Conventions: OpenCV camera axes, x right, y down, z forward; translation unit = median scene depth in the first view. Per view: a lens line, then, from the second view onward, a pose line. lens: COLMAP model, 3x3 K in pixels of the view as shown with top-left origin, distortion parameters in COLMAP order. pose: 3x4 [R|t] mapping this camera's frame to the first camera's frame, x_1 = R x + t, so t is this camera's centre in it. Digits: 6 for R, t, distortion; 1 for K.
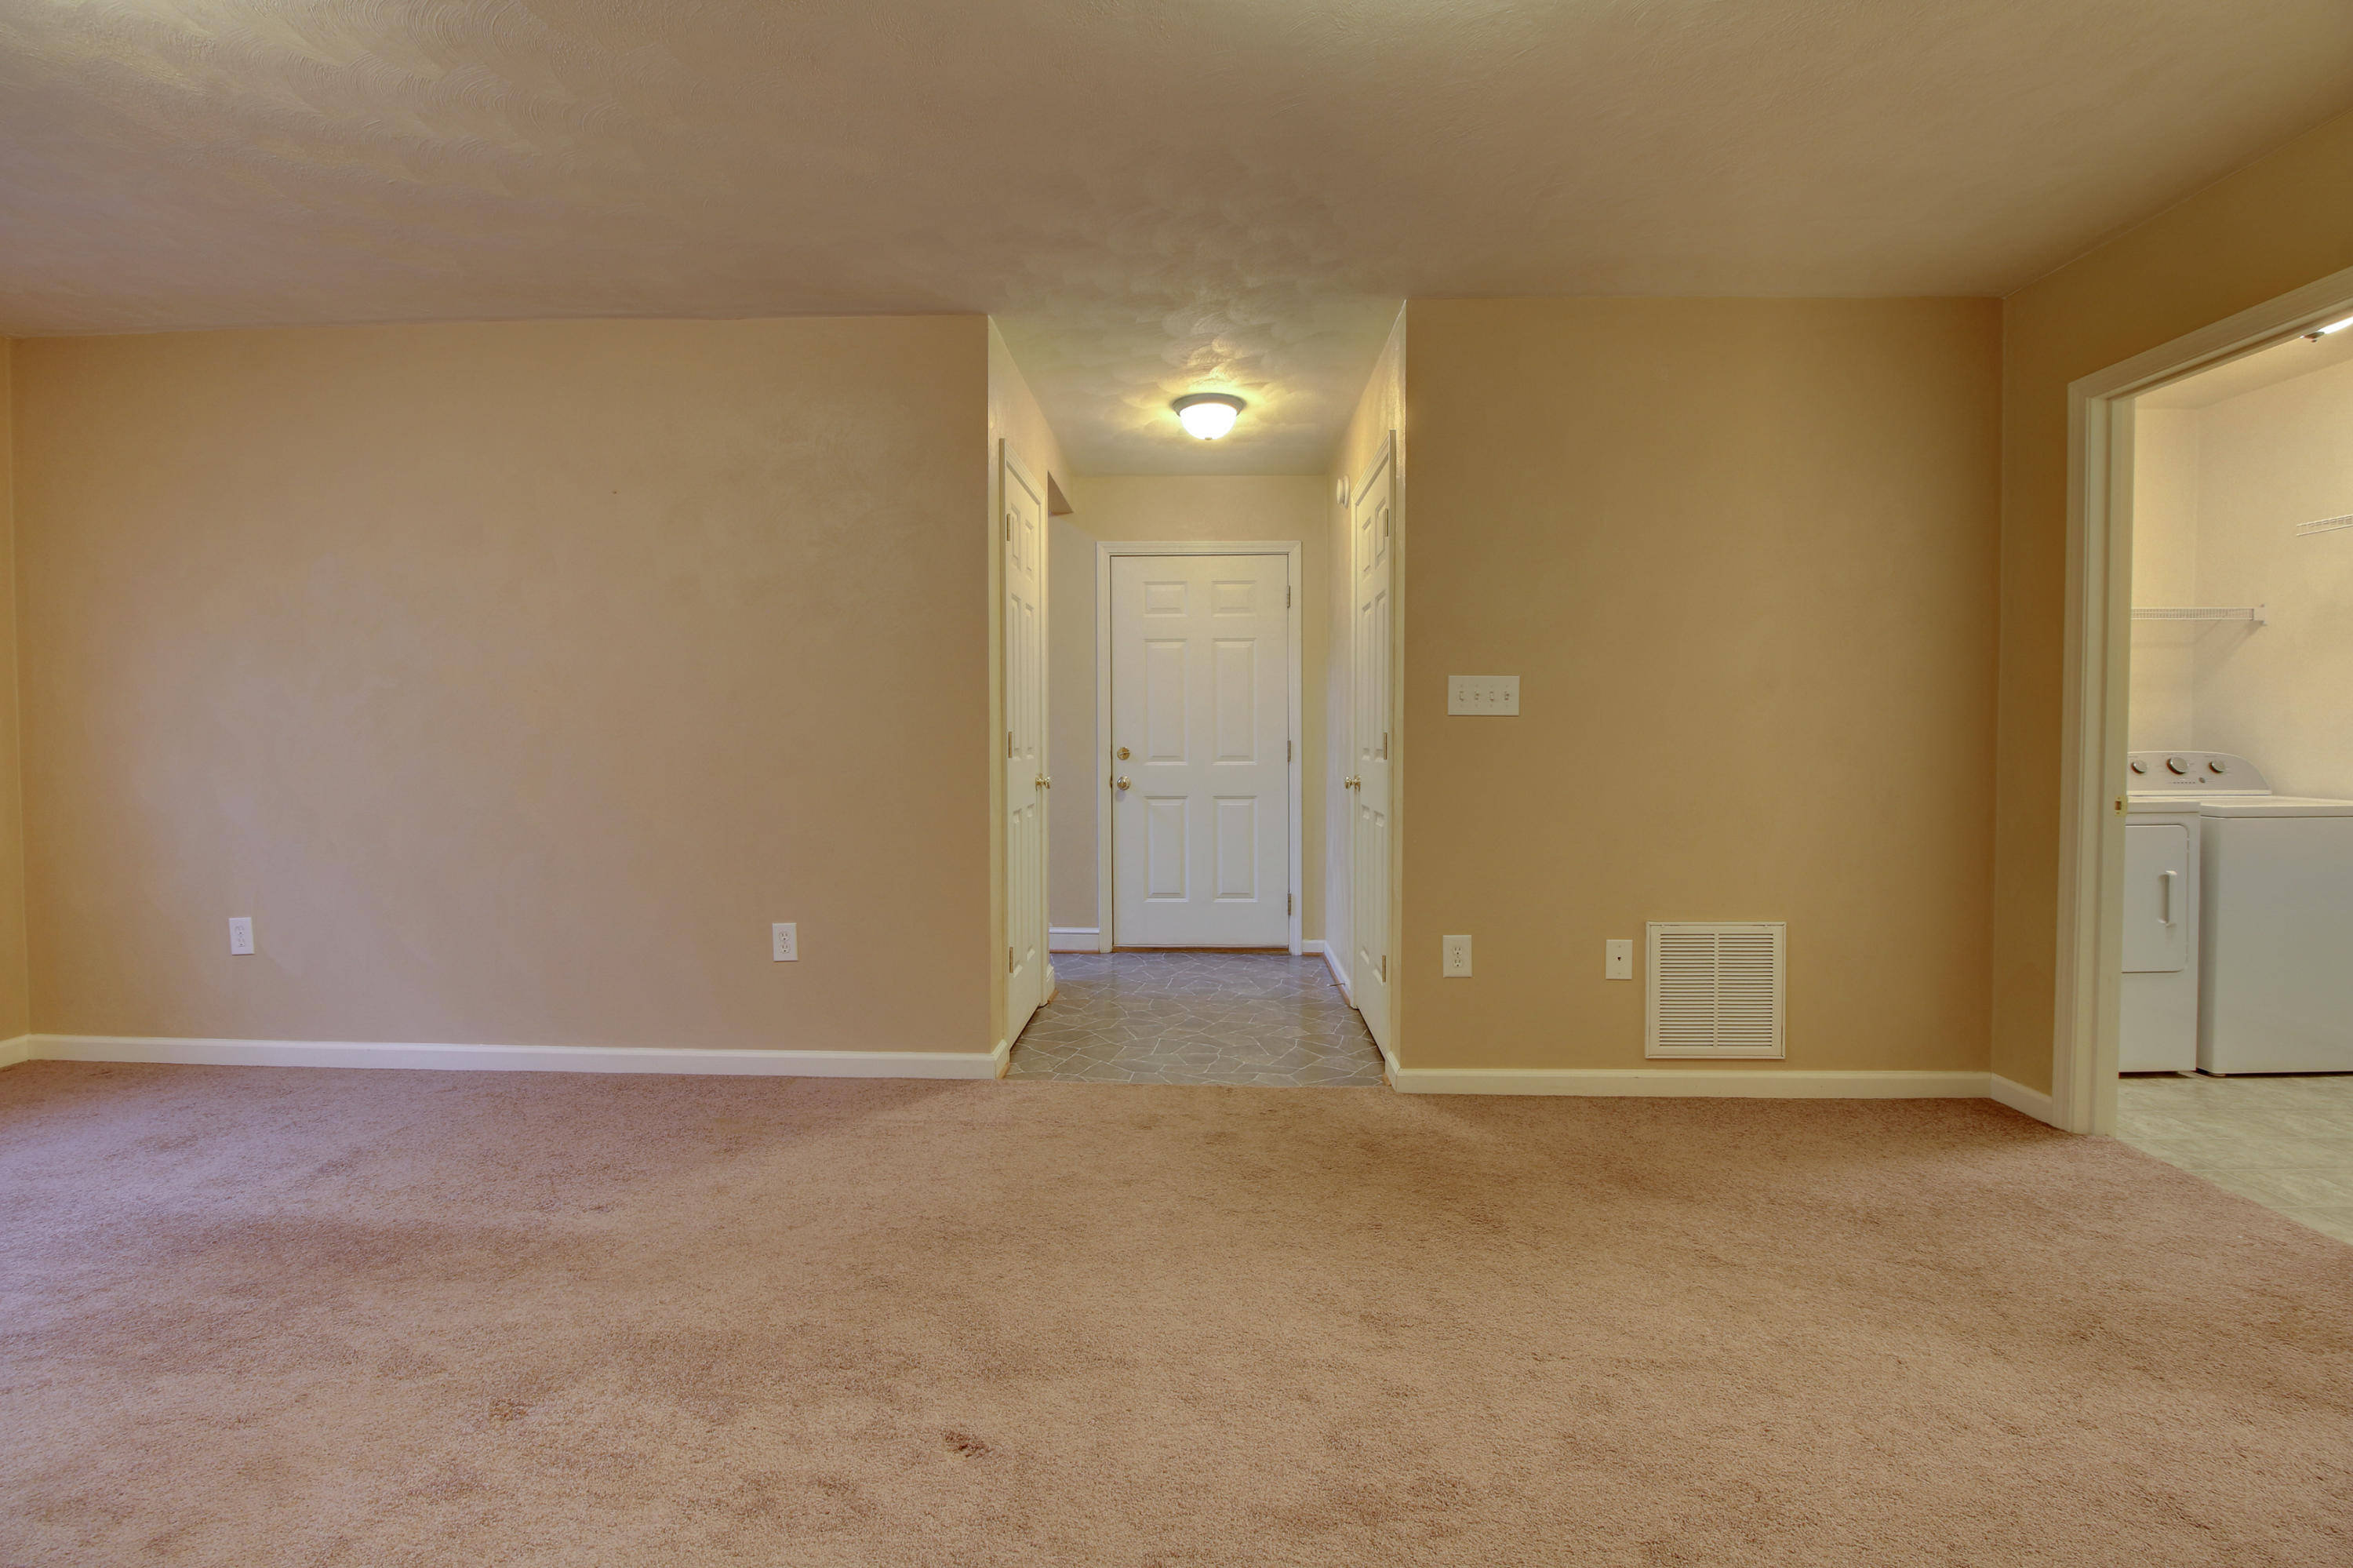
lens RADIAL K [[1085.6, 0, 1177.4], [0, 1085.6, 764.3], [0, 0, 1]] dist [0.000961, -0.012692]
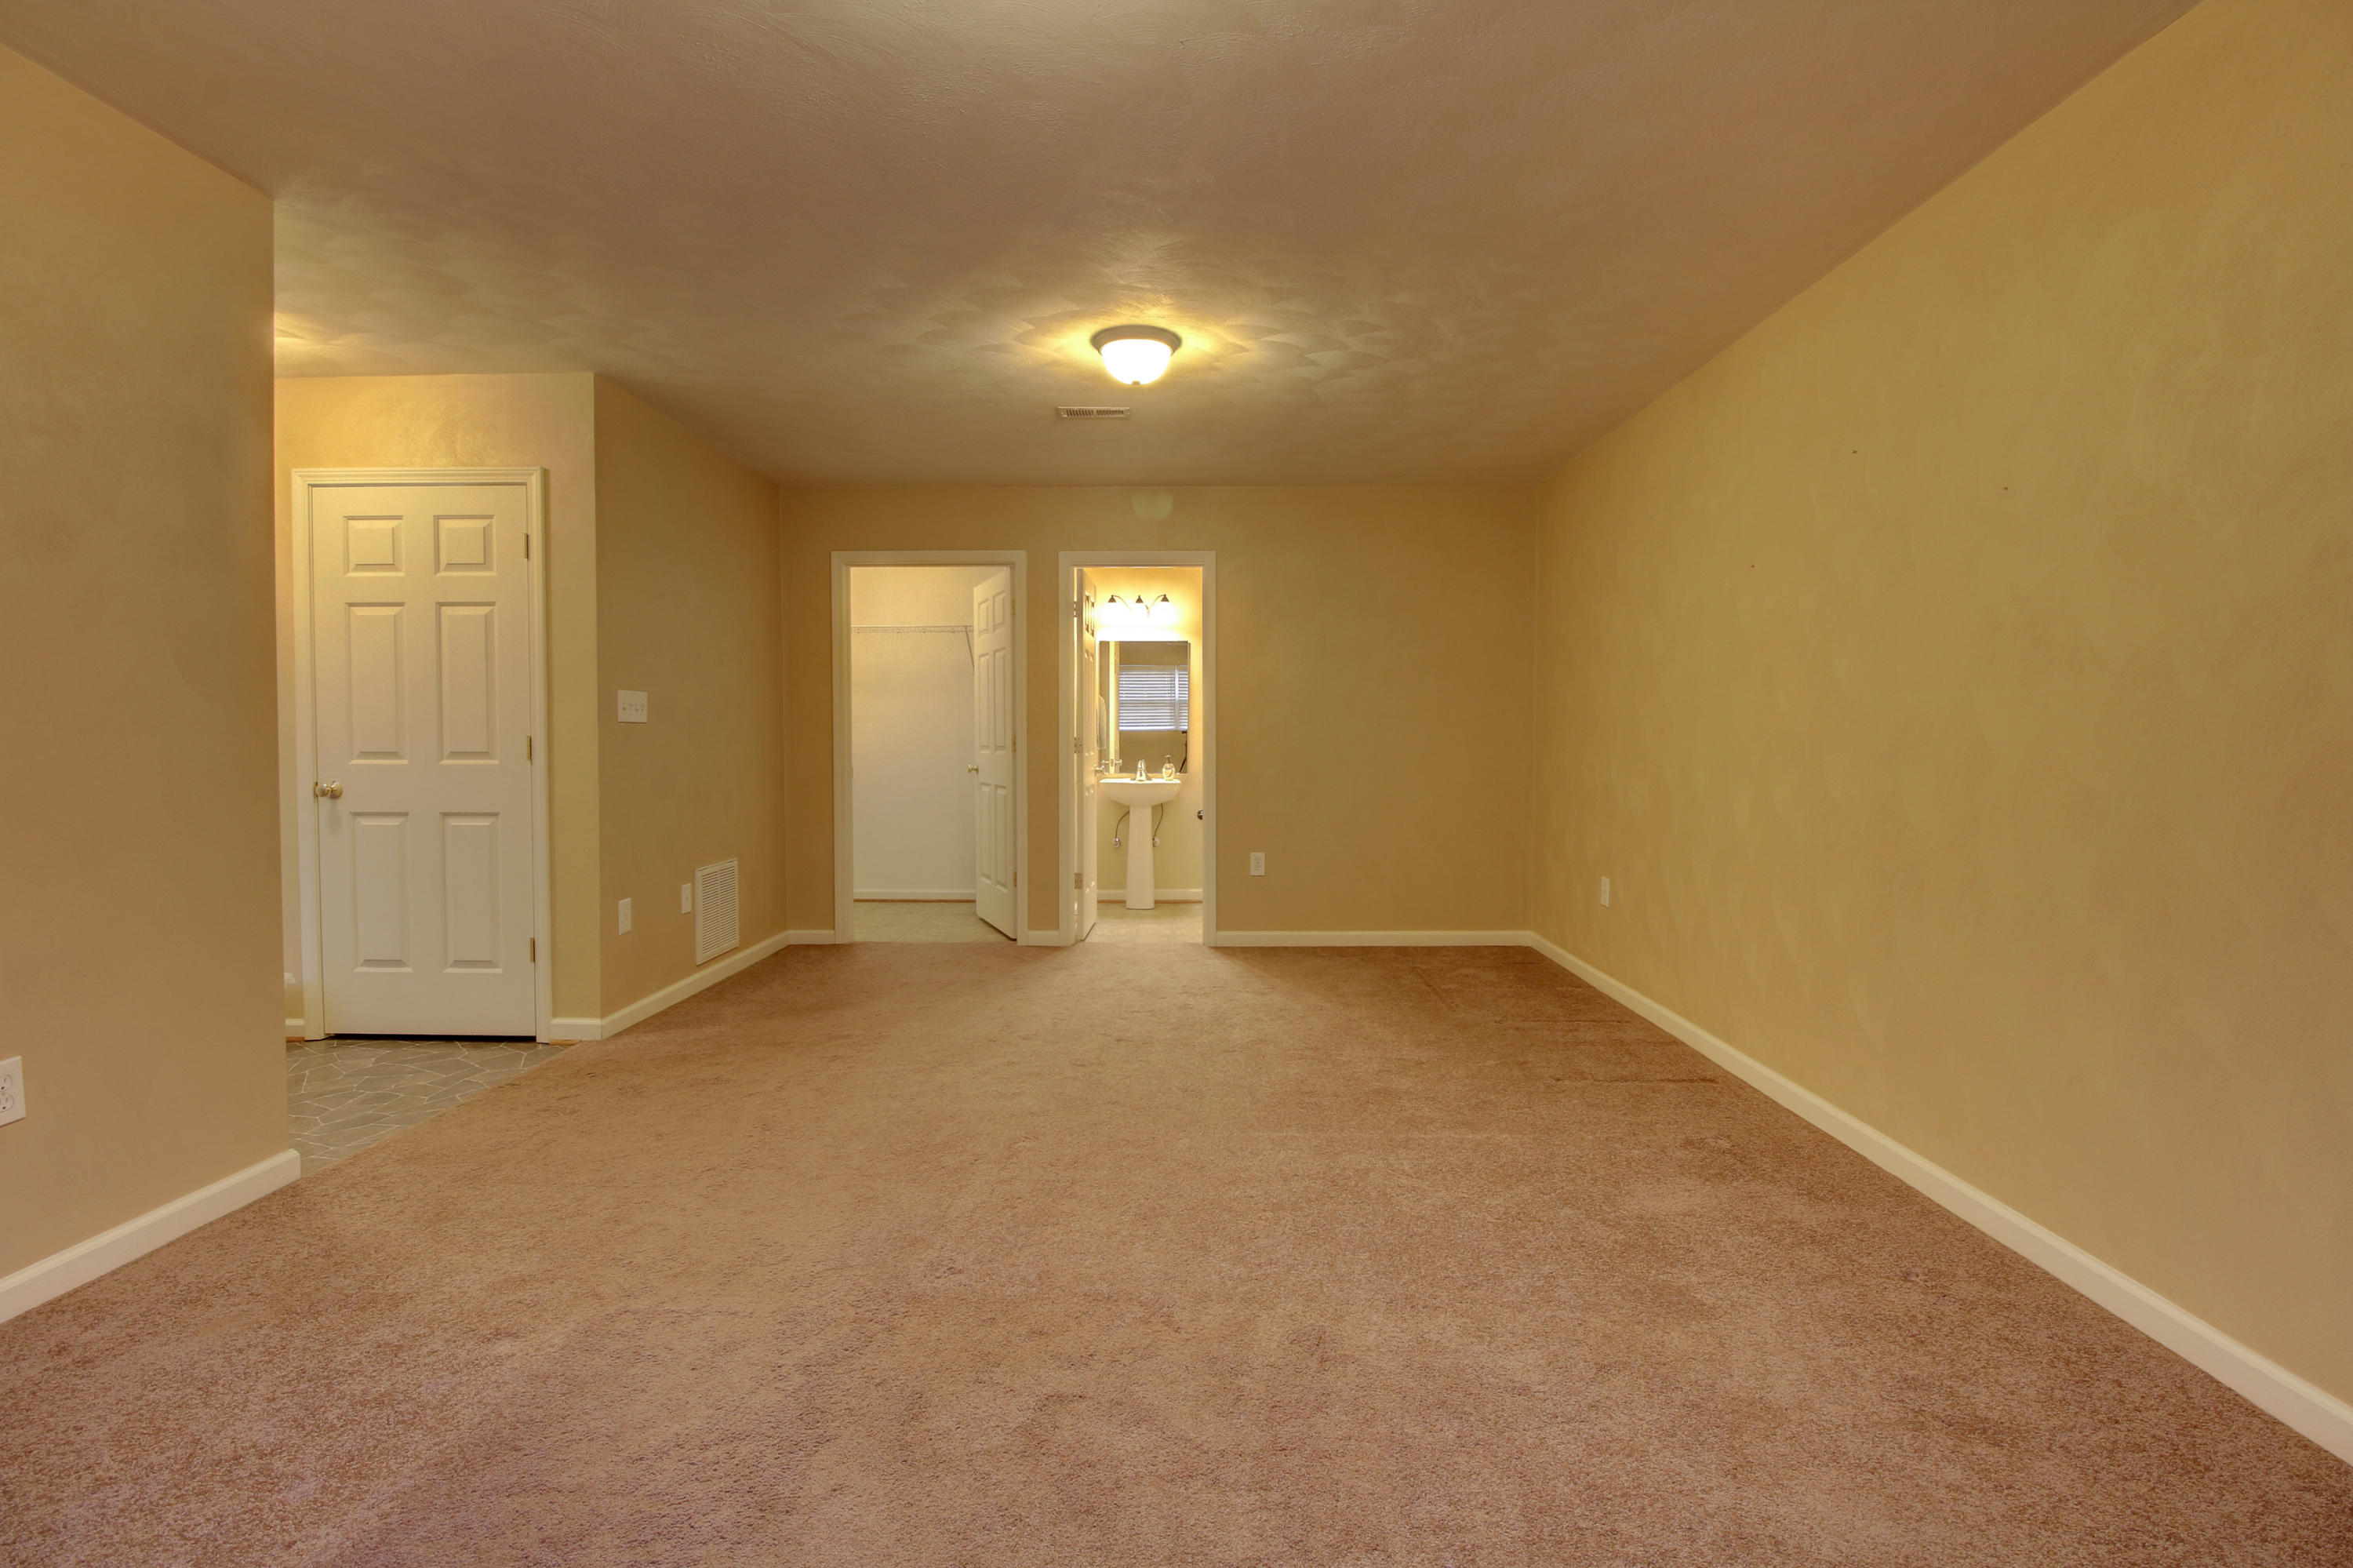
lens RADIAL K [[1085.6, 0, 1173.8], [0, 1085.6, 787.3], [0, 0, 1]] dist [0.000961, -0.012692]
pose [[-0.018600, -0.047727, 0.998687, -0.990542], [0.024837, 0.998530, 0.048182, -0.015042], [-0.999518, 0.025700, -0.017388, 0.393134]]
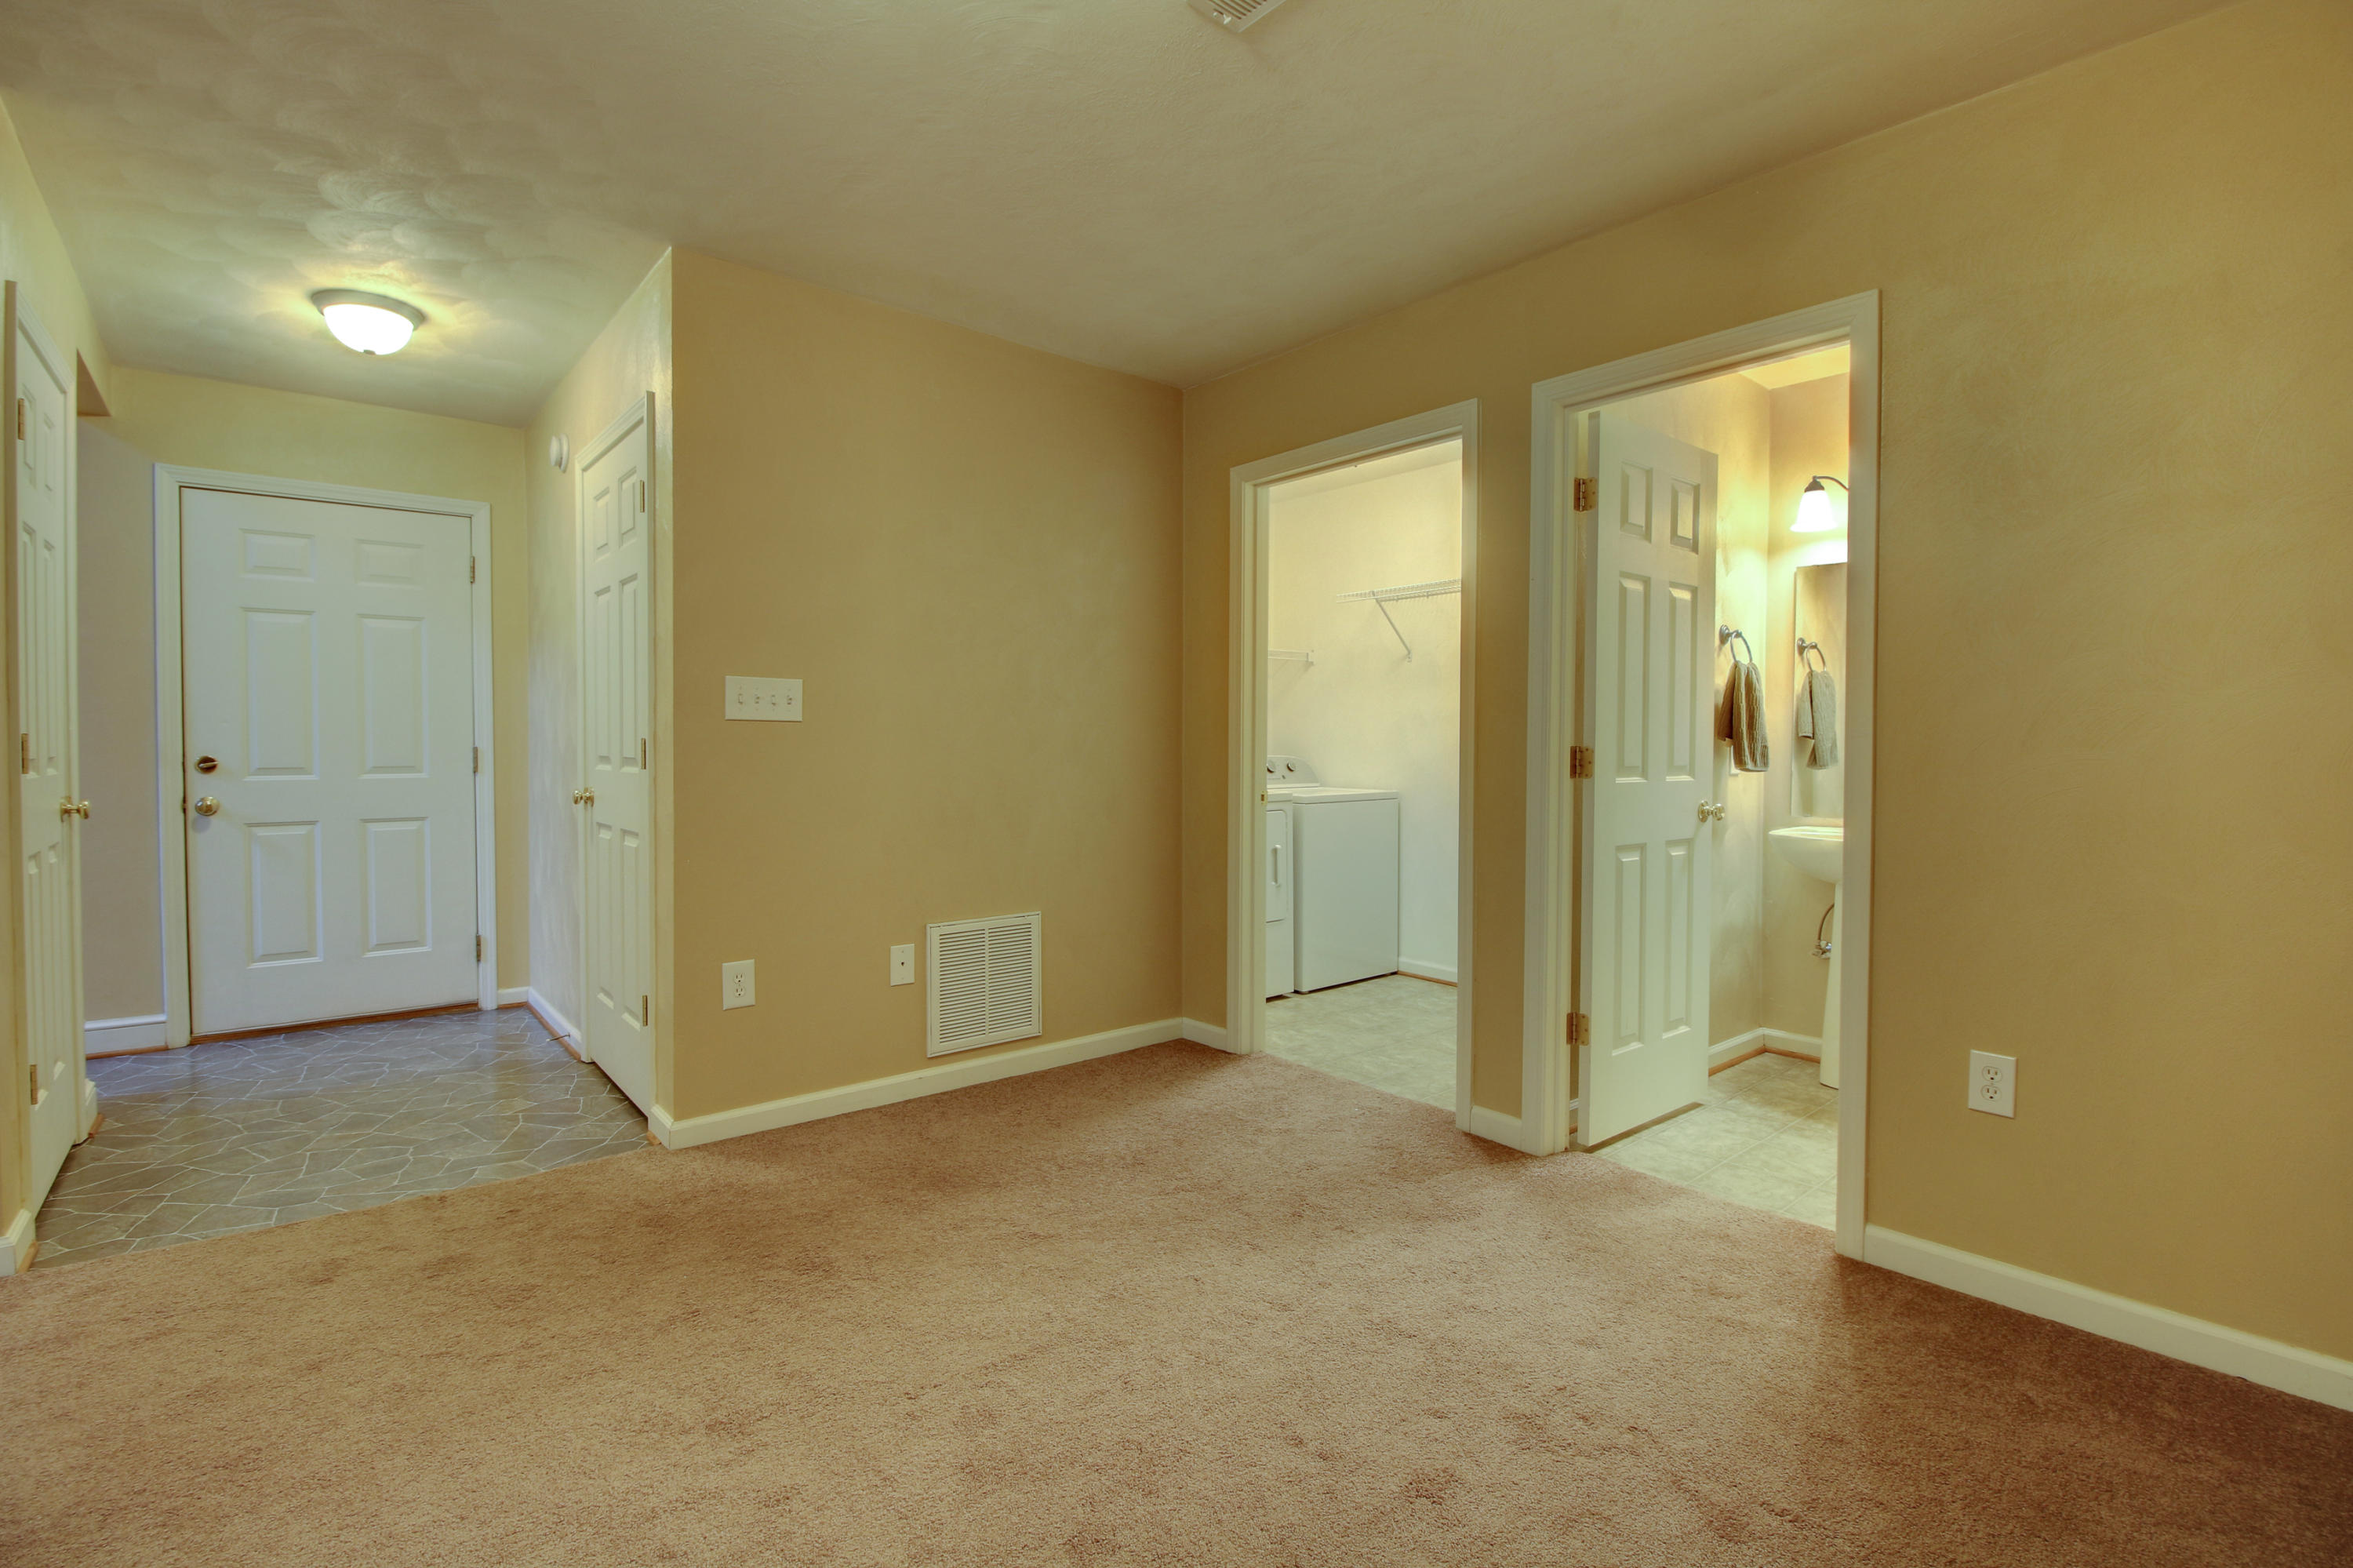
lens RADIAL K [[1085.6, 0, 1176.7], [0, 1085.6, 764.4], [0, 0, 1]] dist [0.000961, -0.012692]
pose [[0.748461, -0.009849, 0.663105, -0.069394], [0.013334, 0.999911, -0.000199, -0.002666], [-0.663045, 0.008991, 0.748526, 0.073783]]
